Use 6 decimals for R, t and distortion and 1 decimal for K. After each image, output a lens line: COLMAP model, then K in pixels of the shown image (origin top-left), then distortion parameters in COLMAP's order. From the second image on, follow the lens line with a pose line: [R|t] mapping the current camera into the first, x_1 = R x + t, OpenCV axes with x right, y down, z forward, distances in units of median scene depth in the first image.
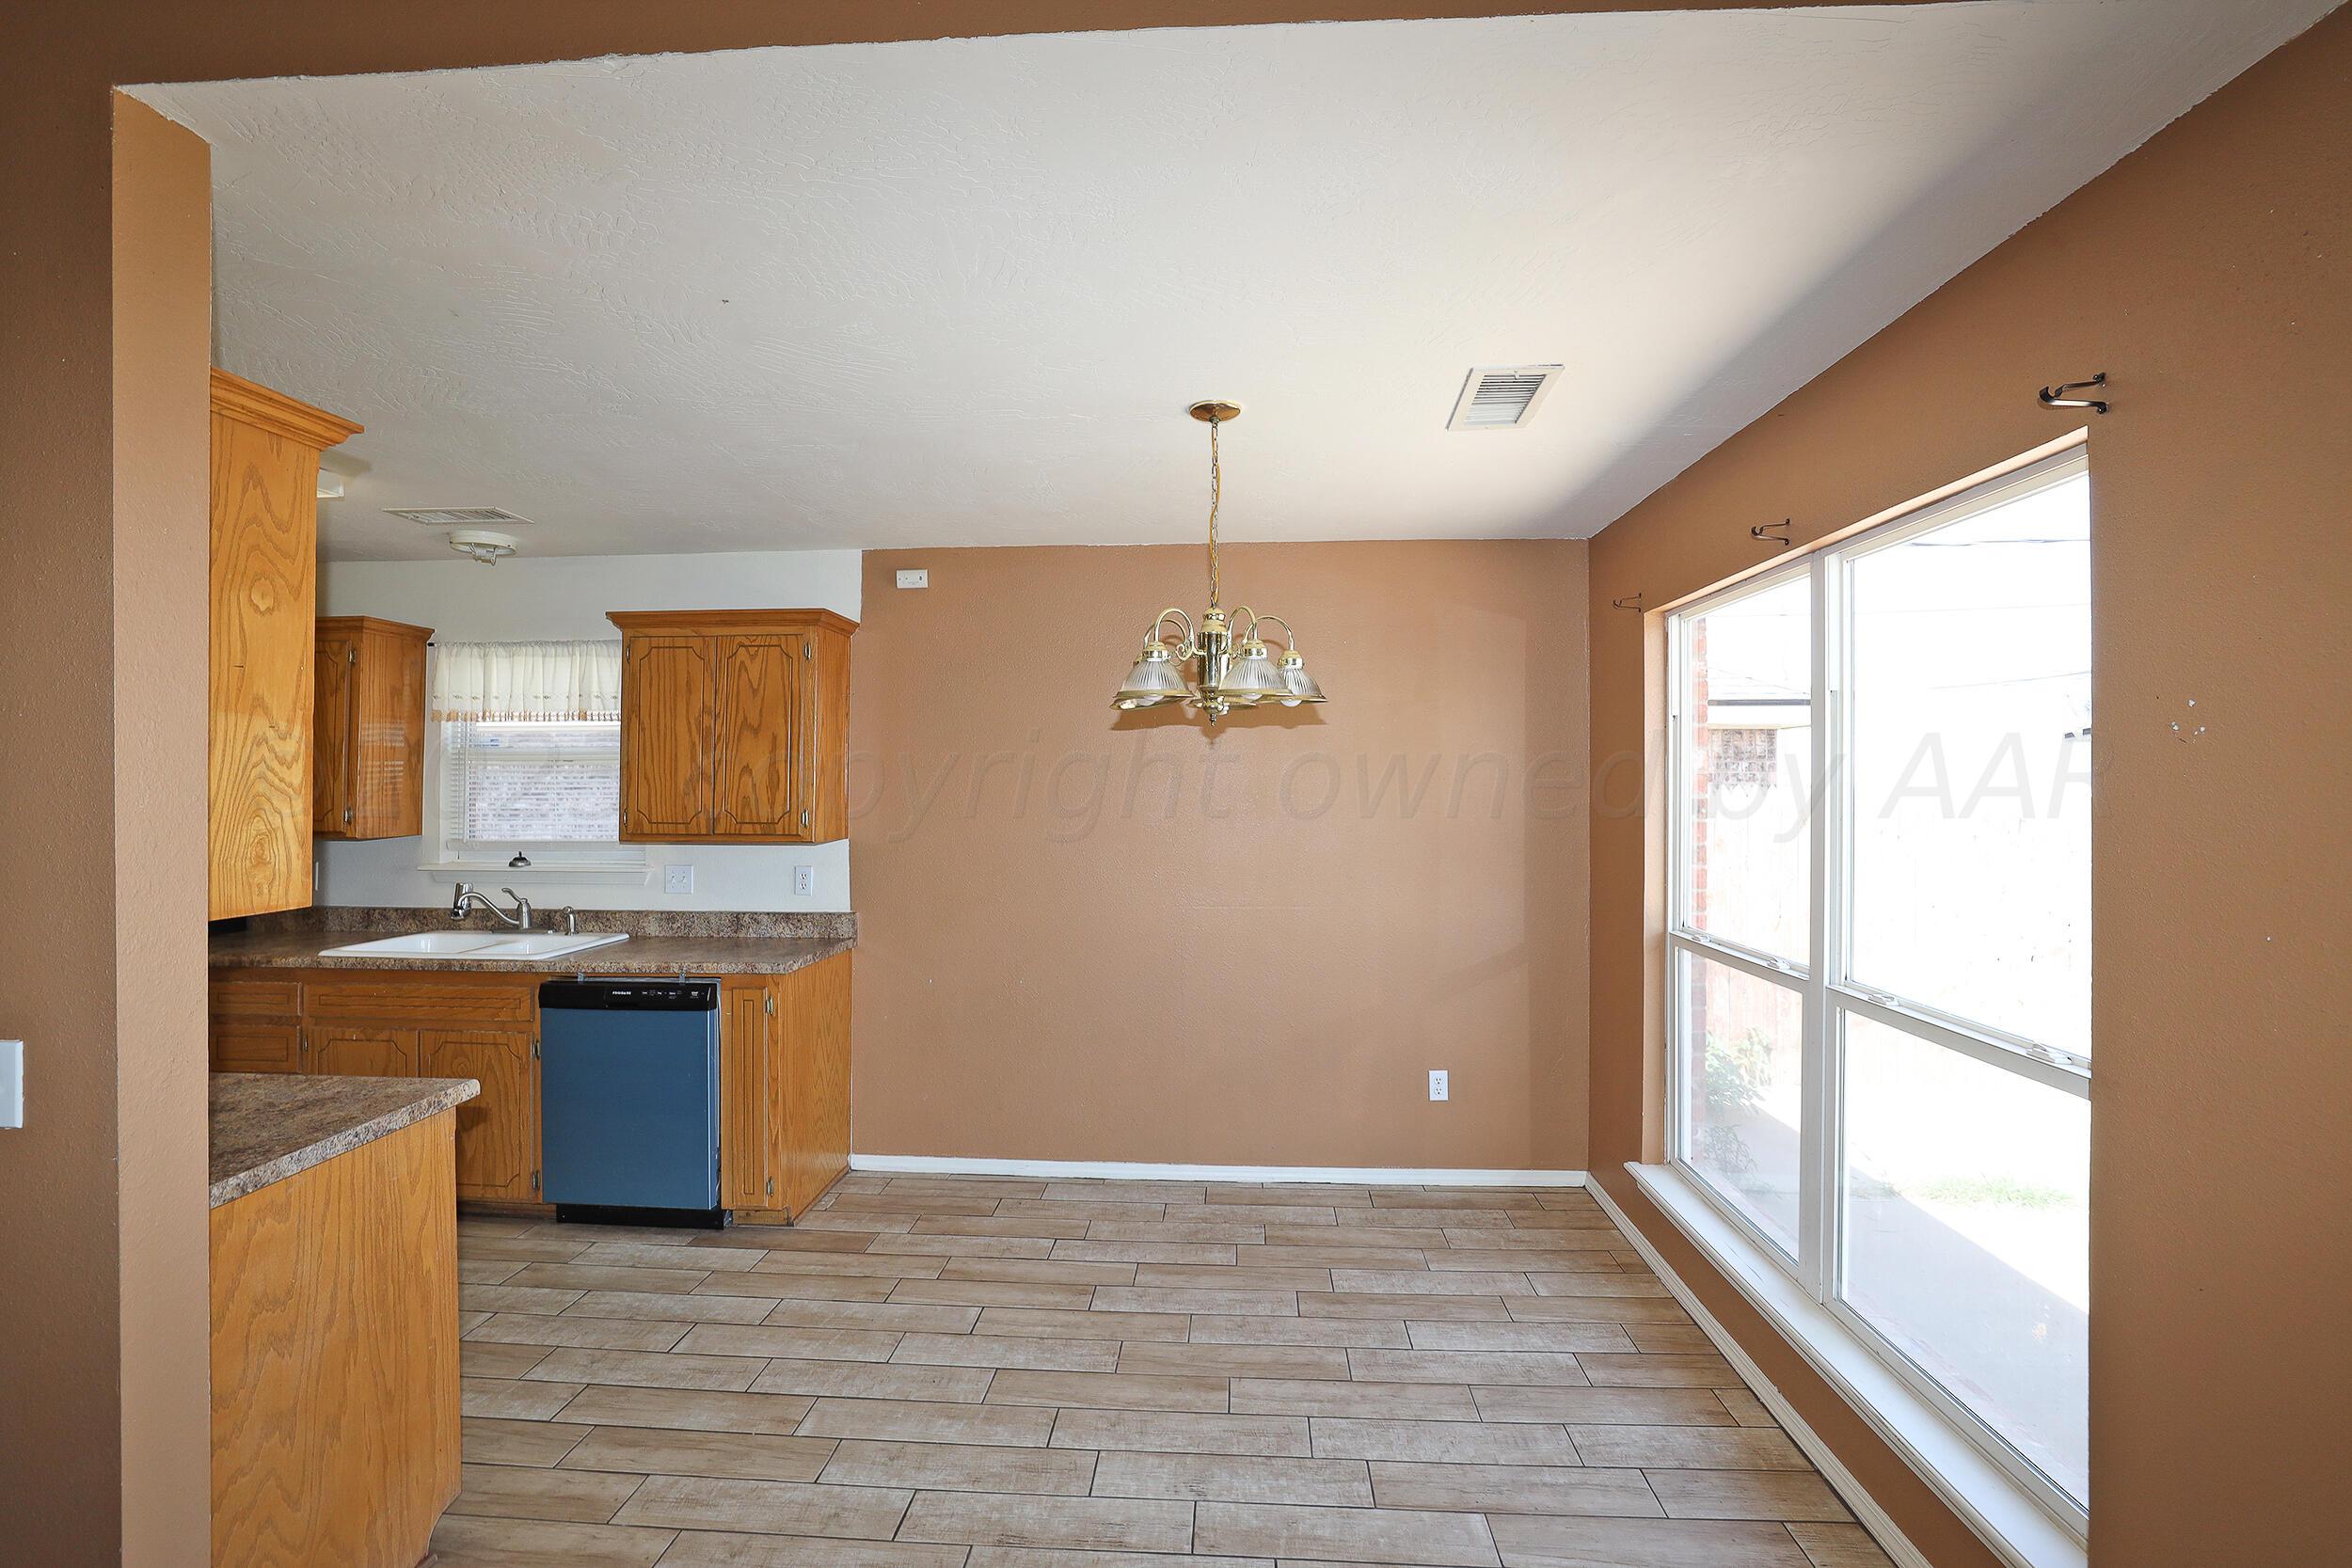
lens RADIAL K [[1074.0, 0, 1166.9], [0, 1074.0, 782.2], [0, 0, 1]] dist [-0.024401, 0.000906]
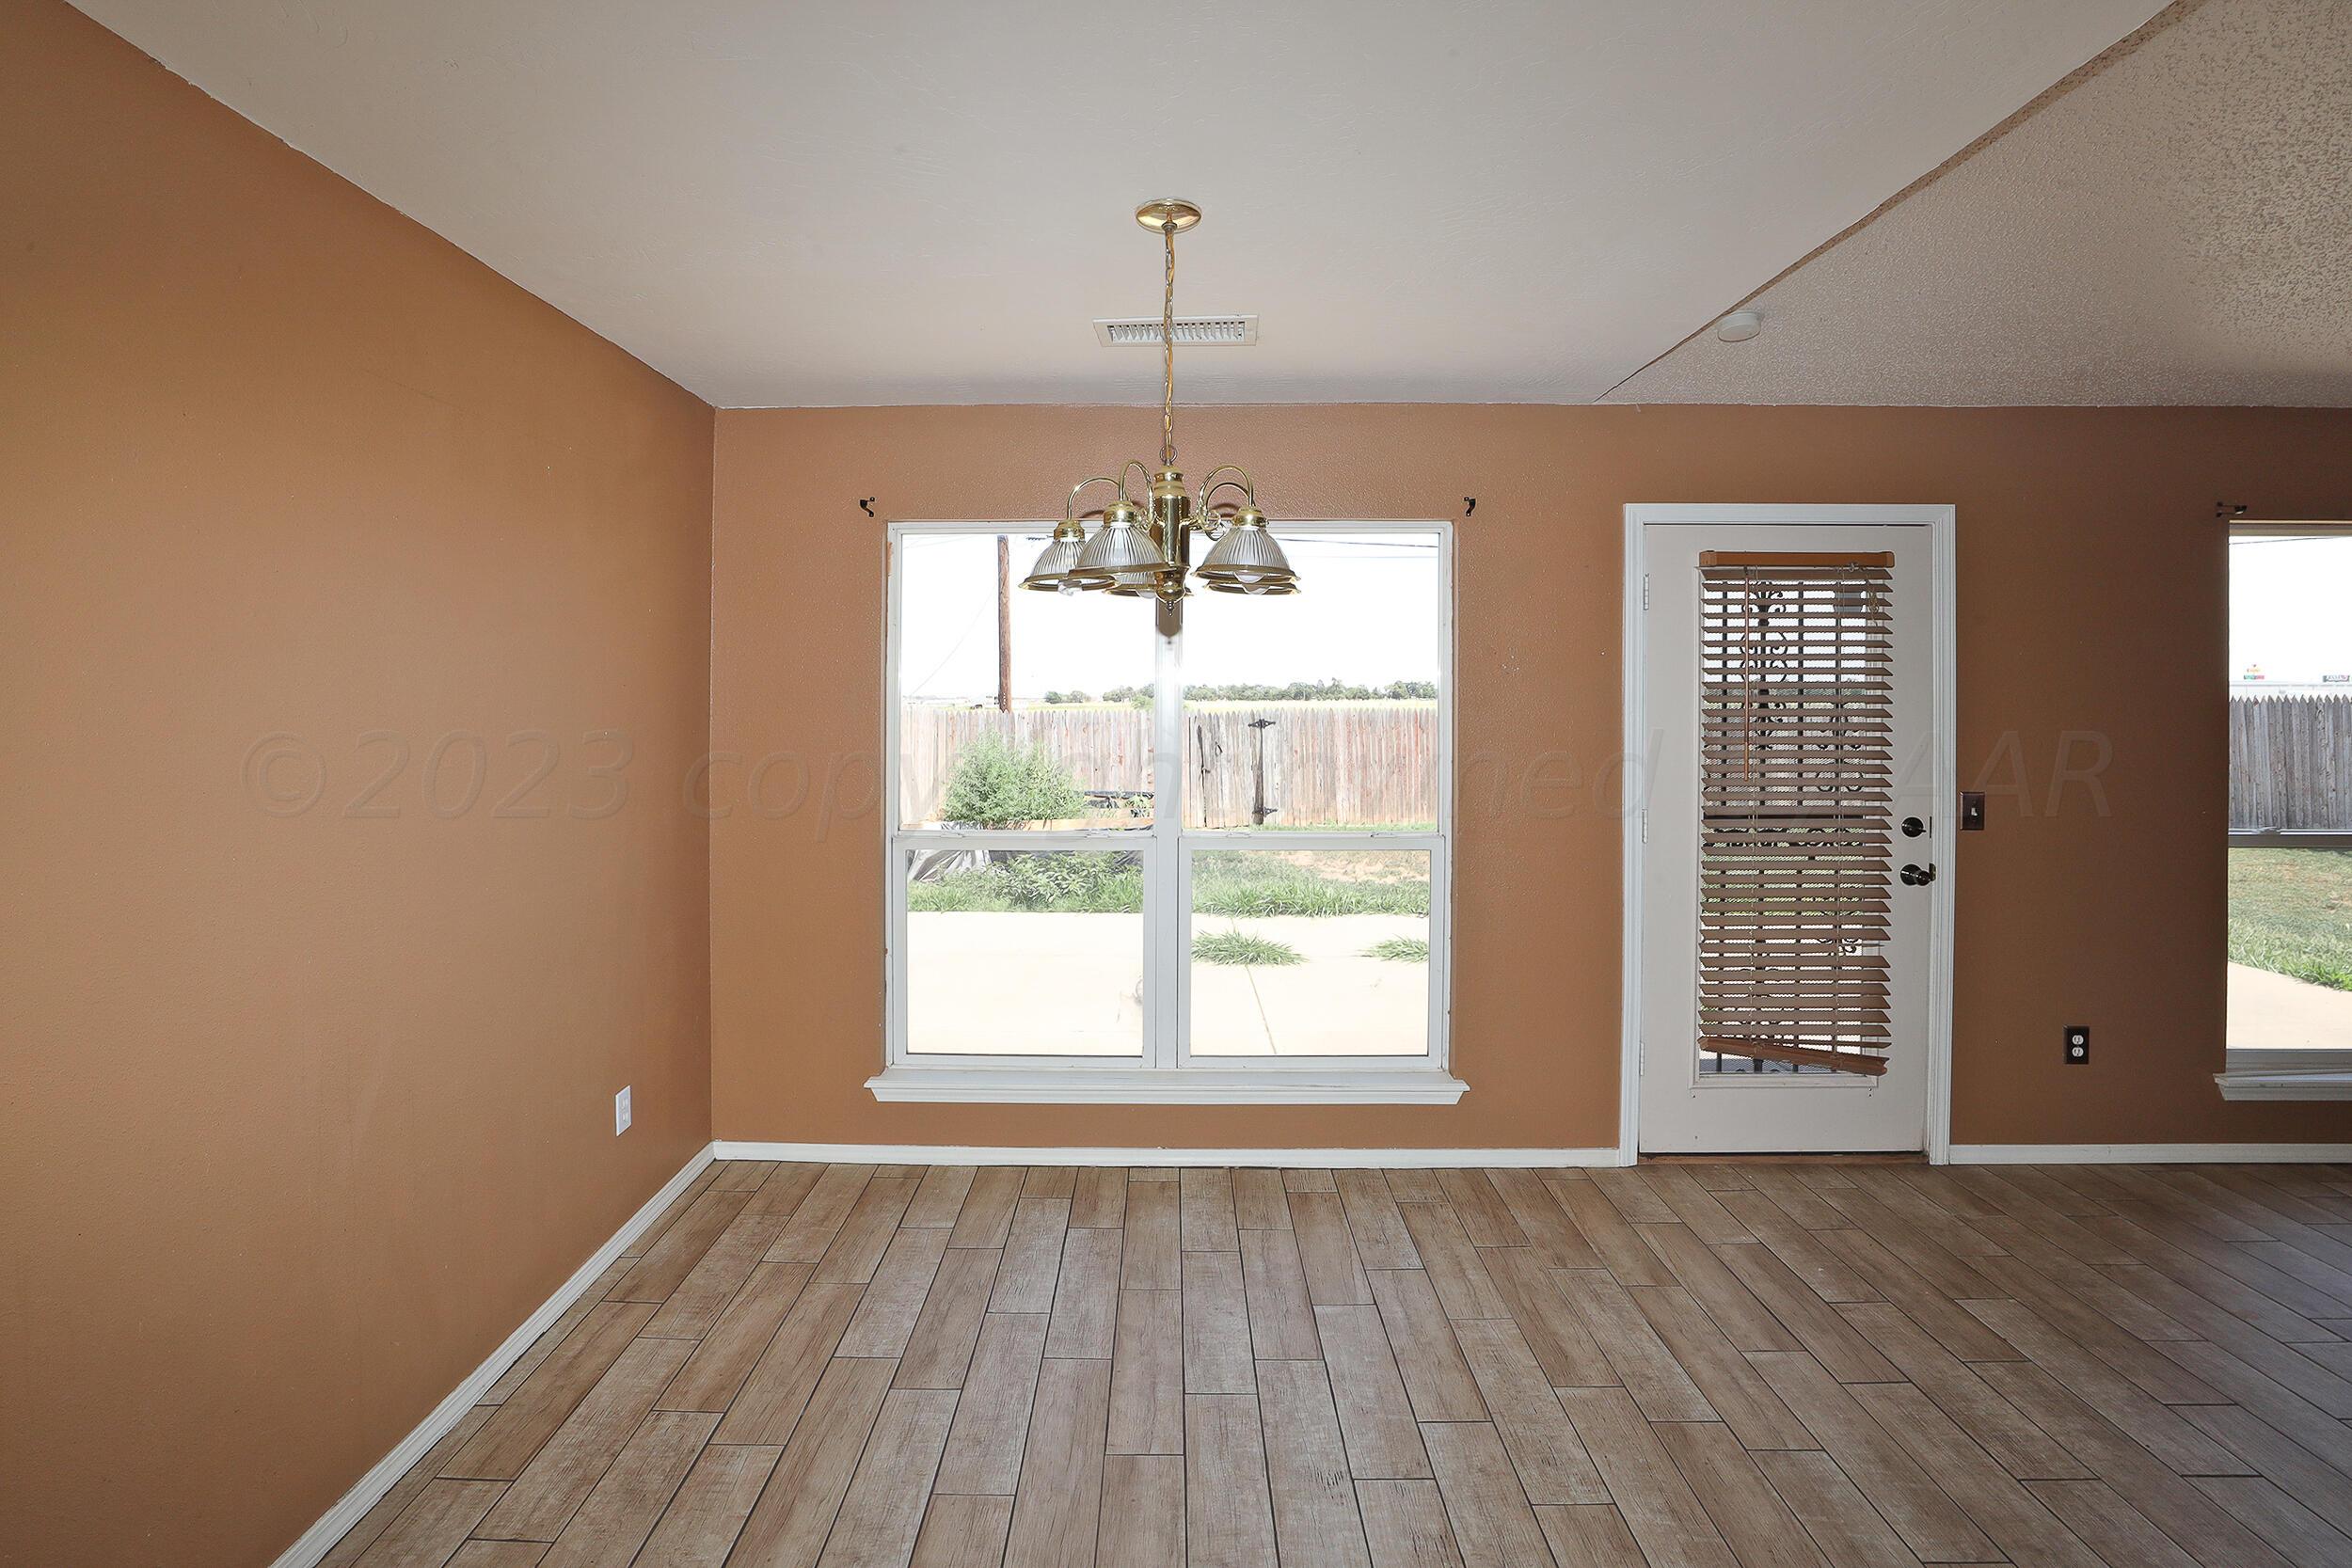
lens RADIAL K [[1074.0, 0, 1166.9], [0, 1074.0, 782.2], [0, 0, 1]] dist [-0.024401, 0.000906]
pose [[-0.057669, -0.080062, 0.995120, -0.568197], [0.000536, 0.996776, 0.080227, 0.007858], [-0.998336, 0.005160, -0.057440, 0.840064]]
